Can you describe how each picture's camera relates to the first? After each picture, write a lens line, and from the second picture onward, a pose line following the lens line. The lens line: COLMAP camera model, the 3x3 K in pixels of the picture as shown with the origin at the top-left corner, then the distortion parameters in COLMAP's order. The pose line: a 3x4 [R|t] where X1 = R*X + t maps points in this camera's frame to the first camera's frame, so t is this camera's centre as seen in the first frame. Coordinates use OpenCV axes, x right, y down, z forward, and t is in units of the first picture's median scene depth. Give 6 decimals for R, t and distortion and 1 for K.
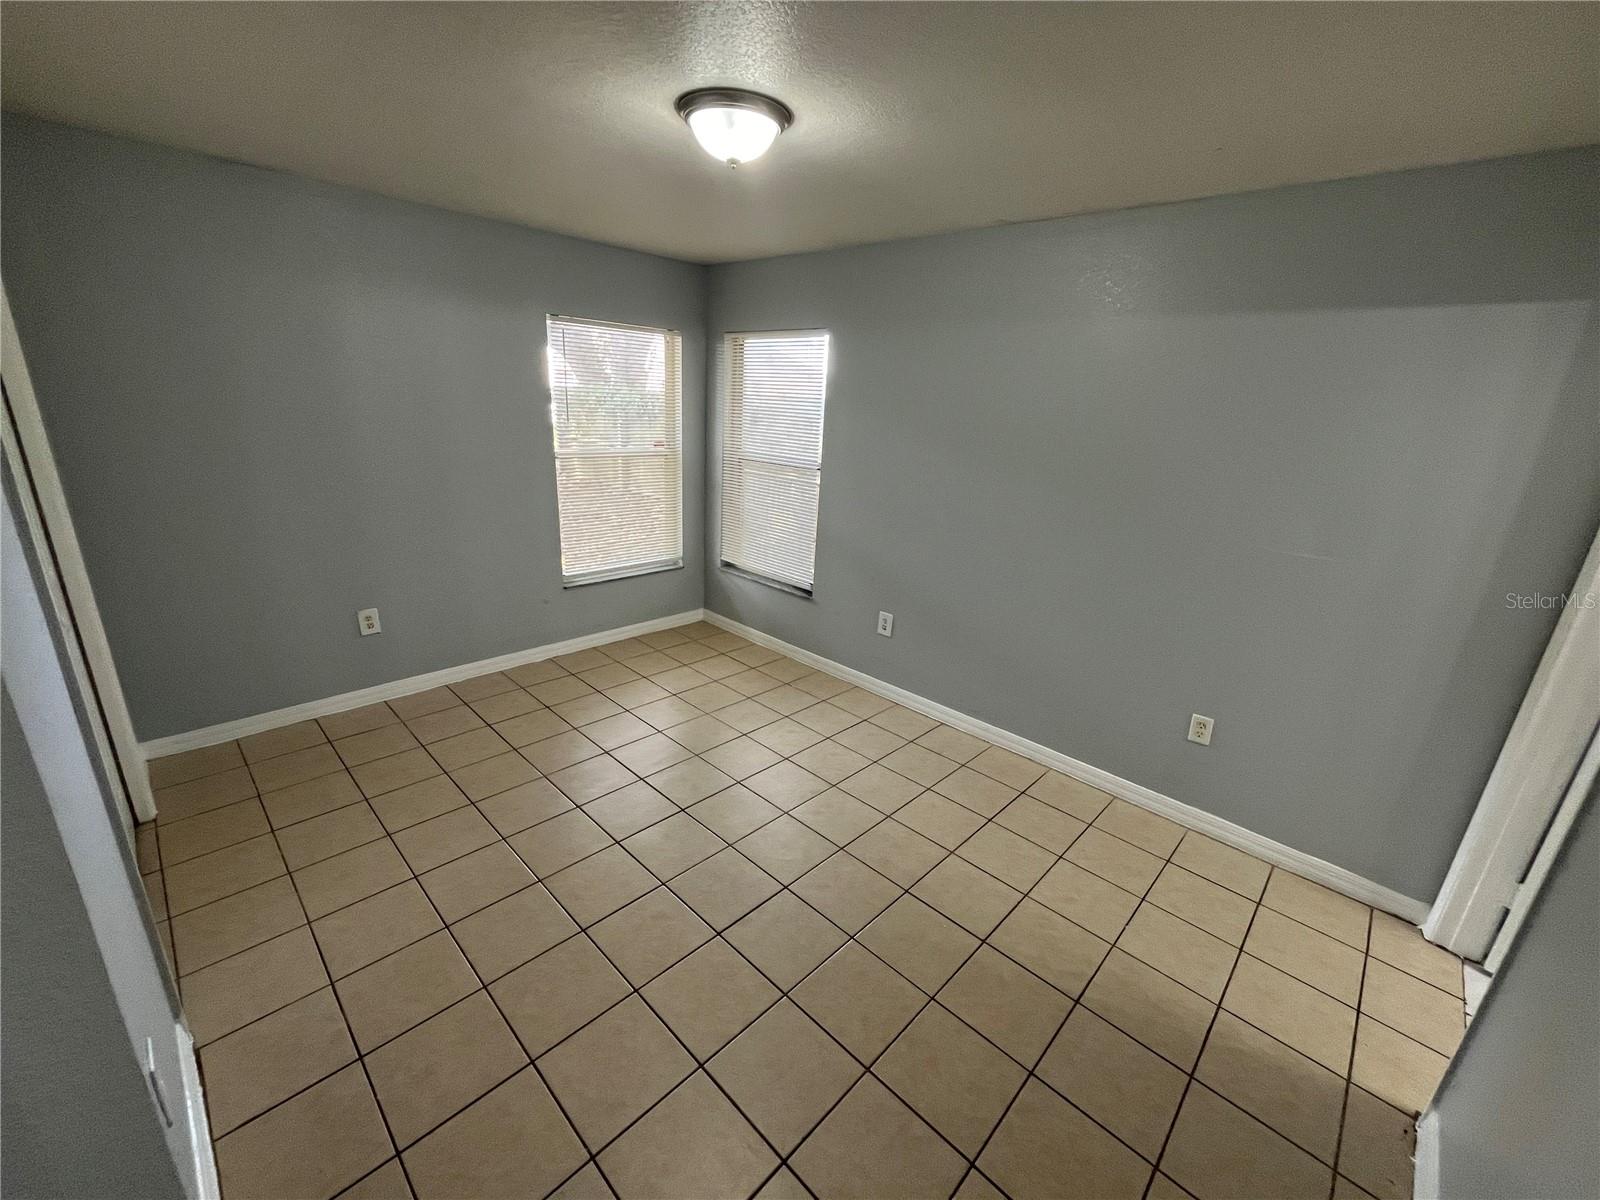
lens RADIAL K [[645.2, 0, 792.6], [0, 645.2, 606.2], [0, 0, 1]] dist [-0.004734, -0.000143]
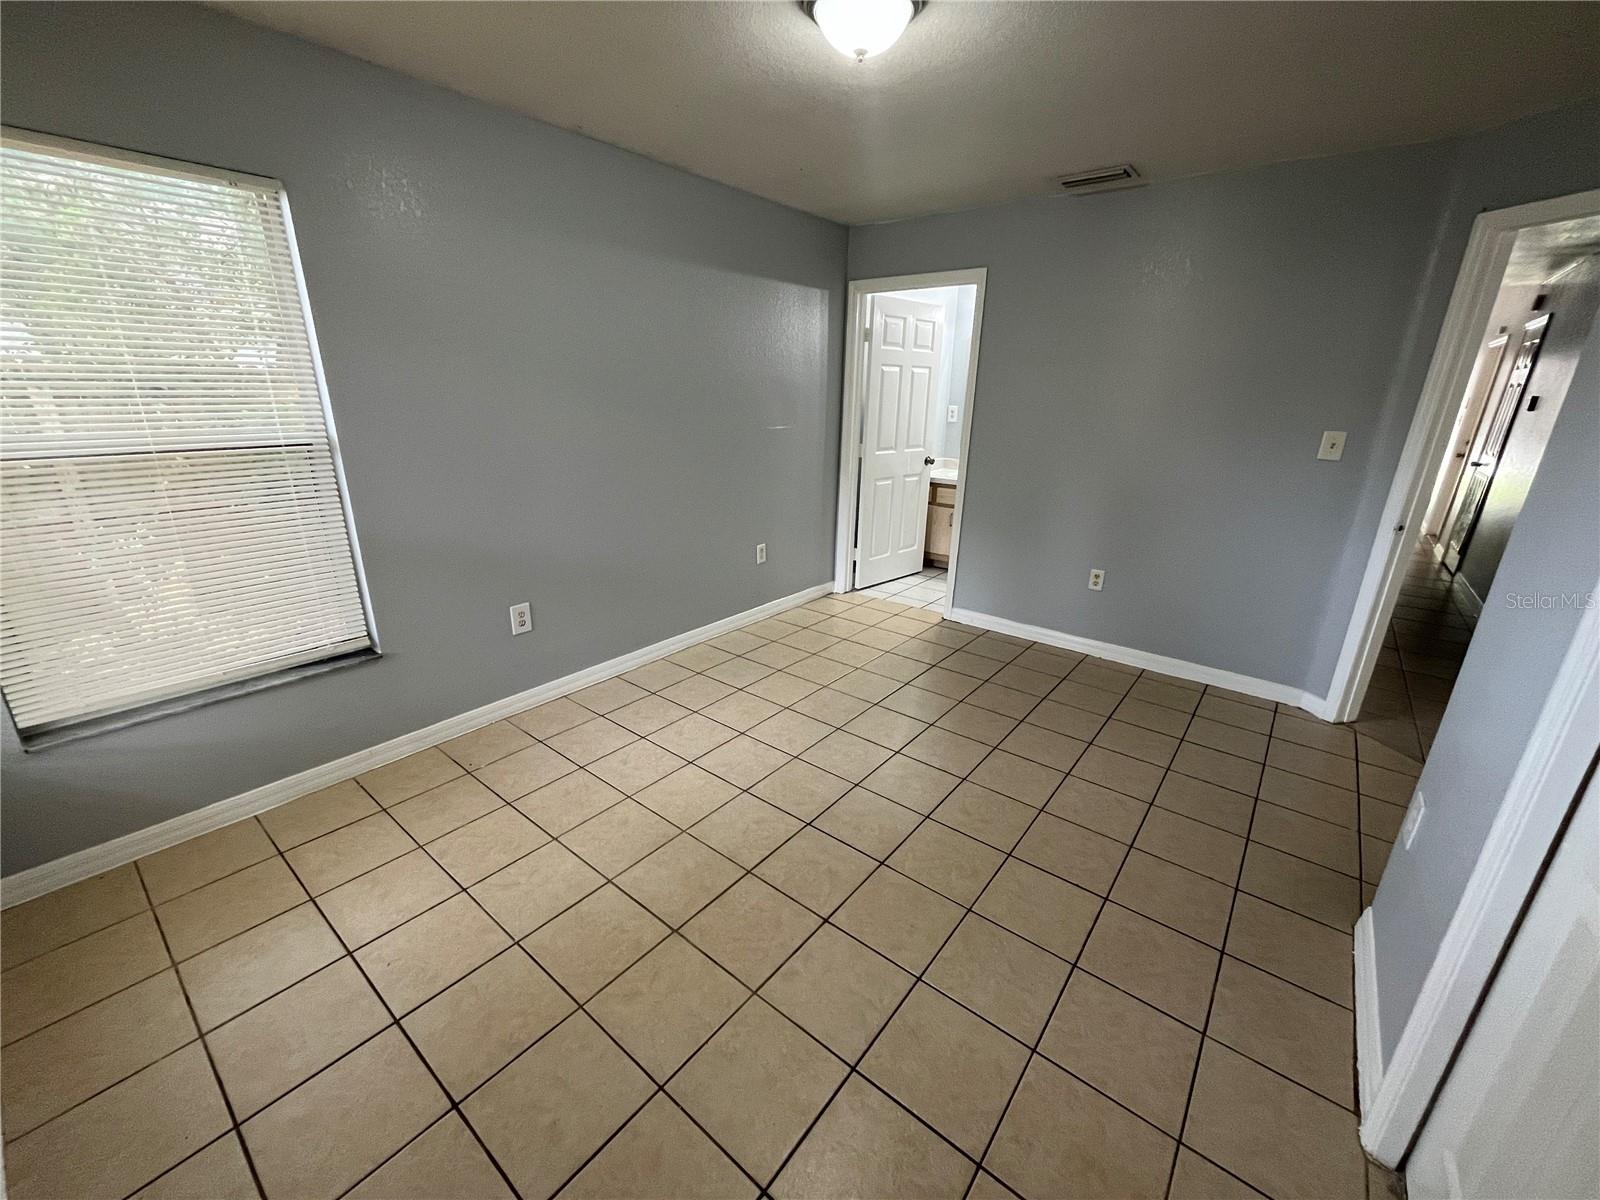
lens RADIAL K [[645.2, 0, 802.6], [0, 645.2, 600.7], [0, 0, 1]] dist [-0.004734, -0.000143]
pose [[-0.094428, -0.369251, 0.924520, -0.625877], [0.282812, 0.880459, 0.380538, -0.199991], [-0.954516, 0.297398, 0.021289, 0.663066]]
